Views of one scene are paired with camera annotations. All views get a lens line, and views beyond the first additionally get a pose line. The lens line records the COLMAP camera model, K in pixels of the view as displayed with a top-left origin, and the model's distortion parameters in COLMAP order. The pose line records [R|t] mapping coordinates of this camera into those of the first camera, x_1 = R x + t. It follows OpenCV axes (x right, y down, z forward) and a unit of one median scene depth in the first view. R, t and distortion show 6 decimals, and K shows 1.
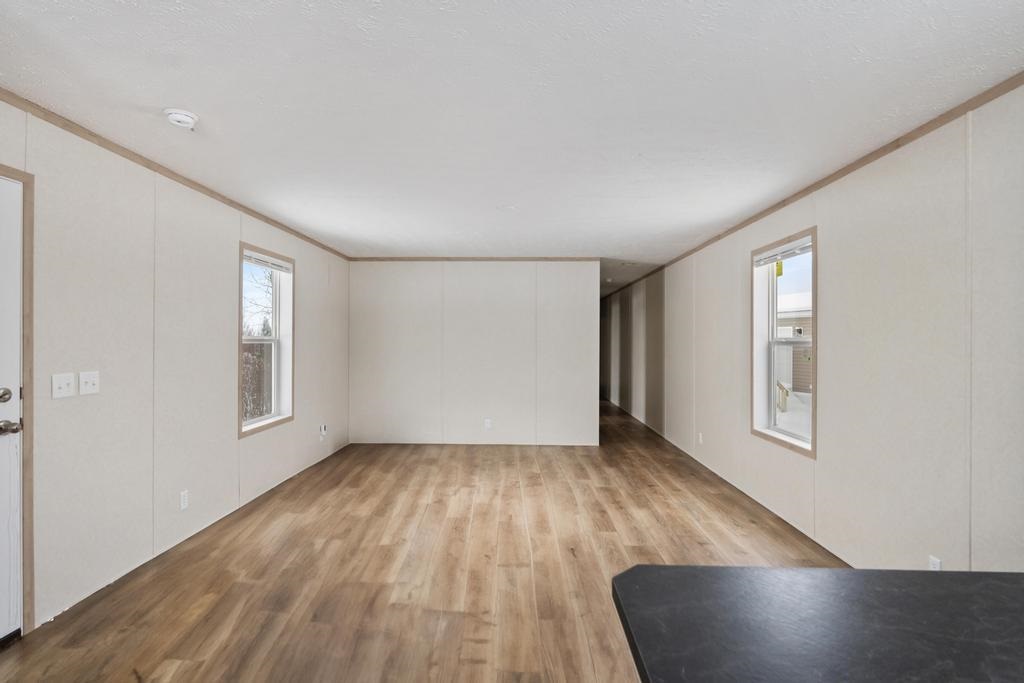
lens RADIAL K [[519.9, 0, 518.1], [0, 519.9, 342.3], [0, 0, 1]] dist [-0.002028, -0.000804]
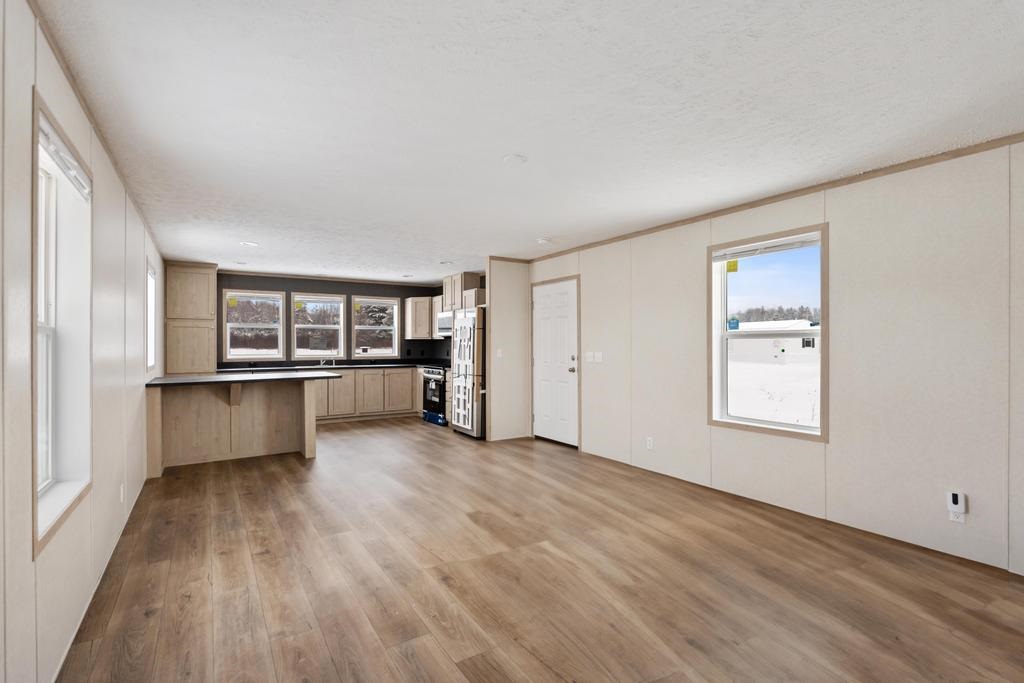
lens RADIAL K [[471.5, 0, 508.3], [0, 471.5, 348.3], [0, 0, 1]] dist [-0.036135, 0.000736]
pose [[-0.840936, -0.000325, -0.541135, 0.392656], [-0.005045, 0.999961, 0.007239, 0.019812], [0.541112, 0.008817, -0.840905, 1.725672]]
